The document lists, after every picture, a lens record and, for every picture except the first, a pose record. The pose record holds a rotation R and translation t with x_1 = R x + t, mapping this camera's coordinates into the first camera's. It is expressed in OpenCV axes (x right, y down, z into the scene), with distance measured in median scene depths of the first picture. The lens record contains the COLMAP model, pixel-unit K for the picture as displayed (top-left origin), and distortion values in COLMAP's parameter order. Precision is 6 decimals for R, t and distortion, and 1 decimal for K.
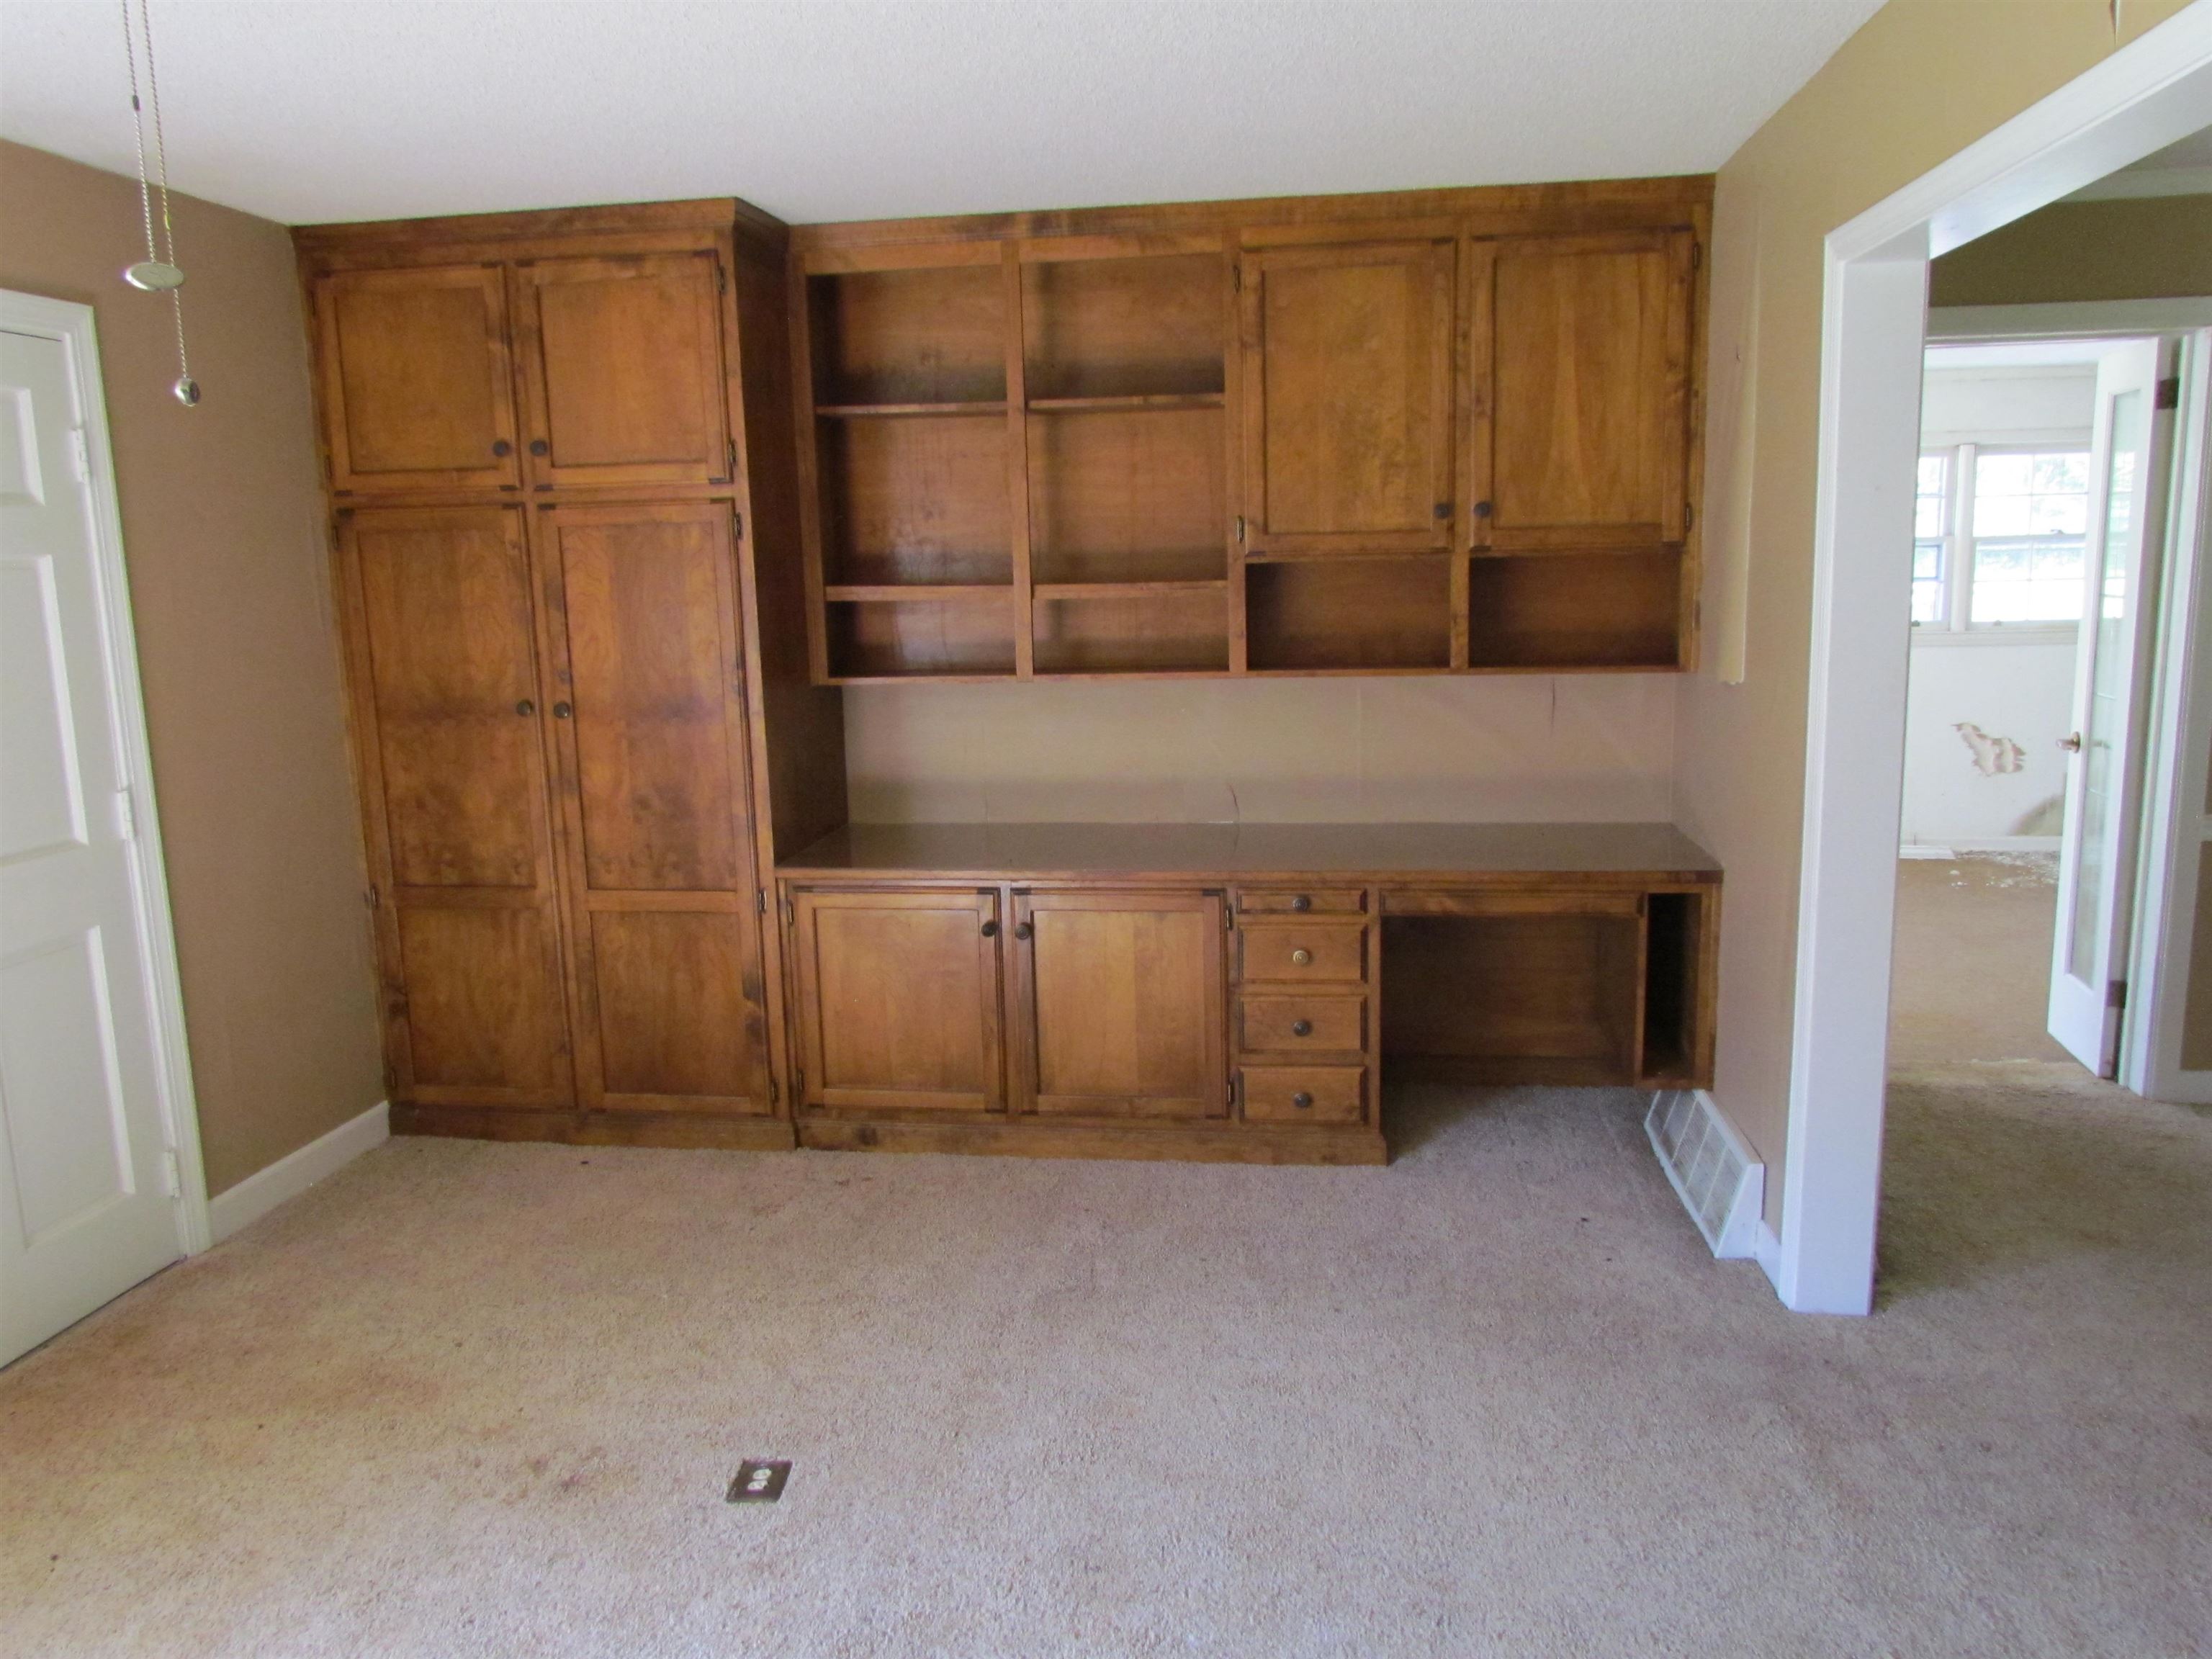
lens RADIAL K [[1579.8, 0, 1101.1], [0, 1579.8, 827.4], [0, 0, 1]] dist [-0.029851, -0.003145]
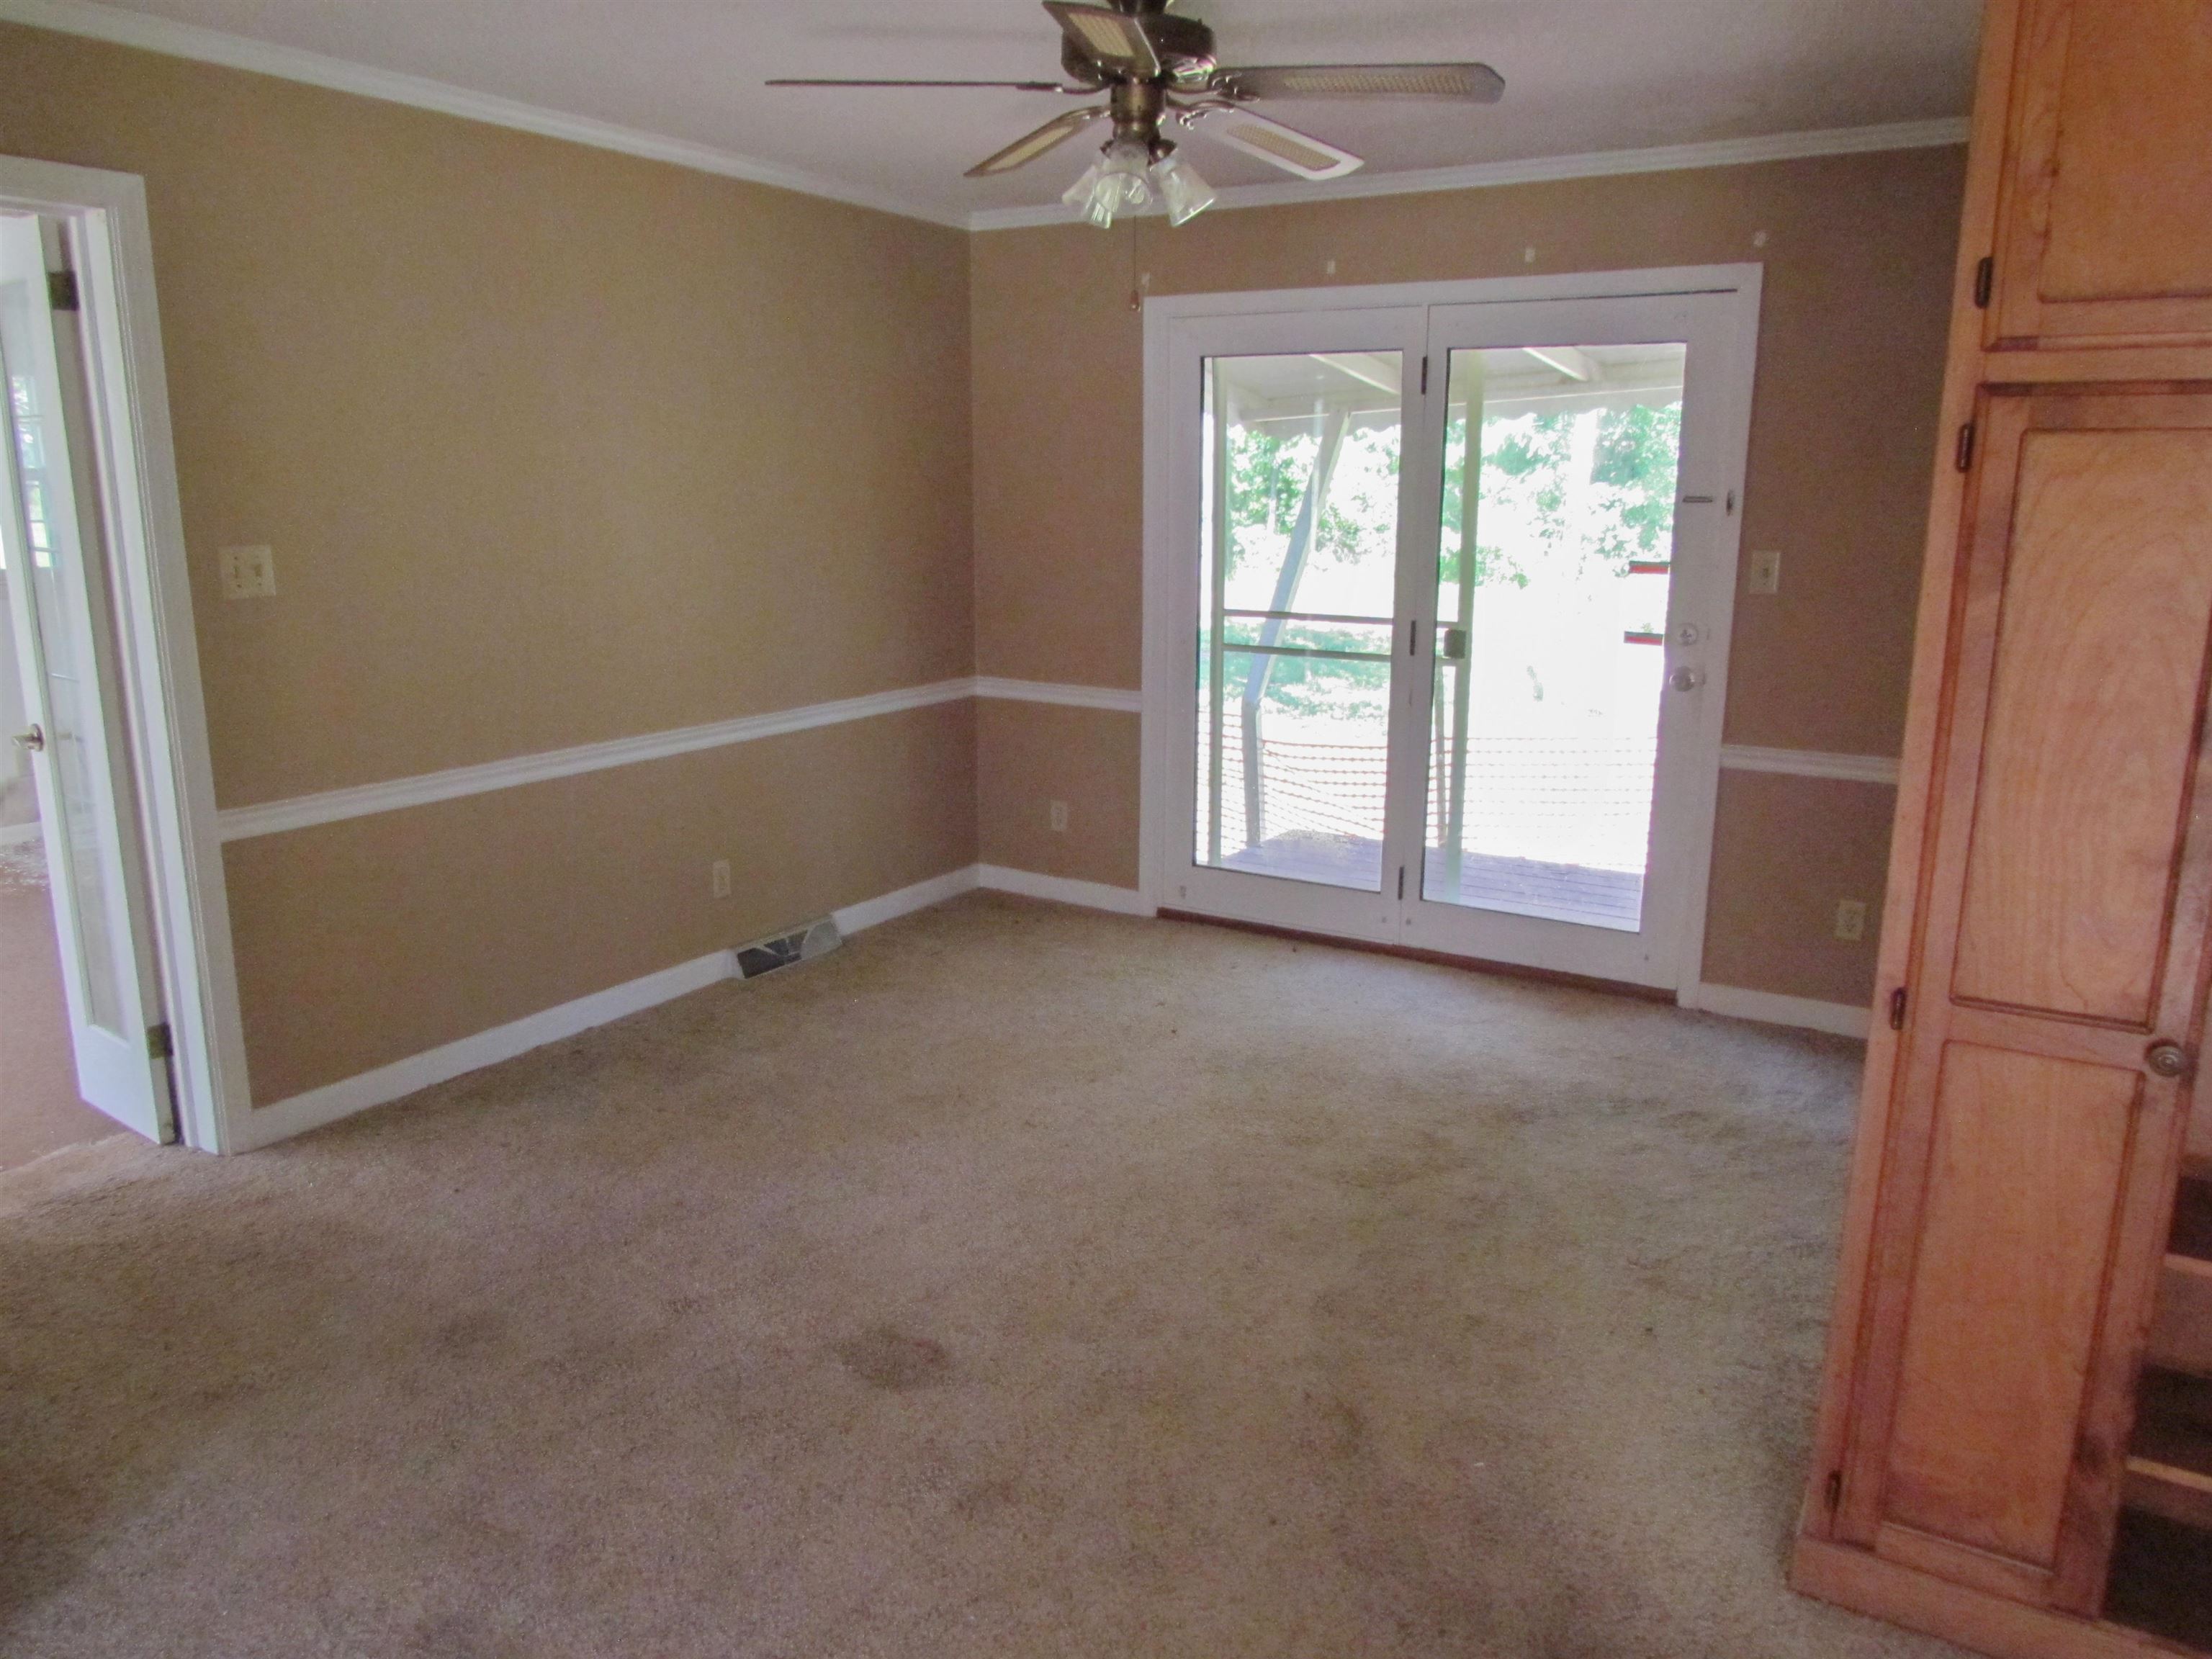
lens RADIAL K [[1579.8, 0, 1098.7], [0, 1579.8, 831.5], [0, 0, 1]] dist [-0.029851, -0.003145]
pose [[0.391250, -0.176210, 0.903257, 0.129193], [0.141837, 0.981317, 0.130000, -0.035536], [-0.909289, 0.077252, 0.408933, 0.215576]]
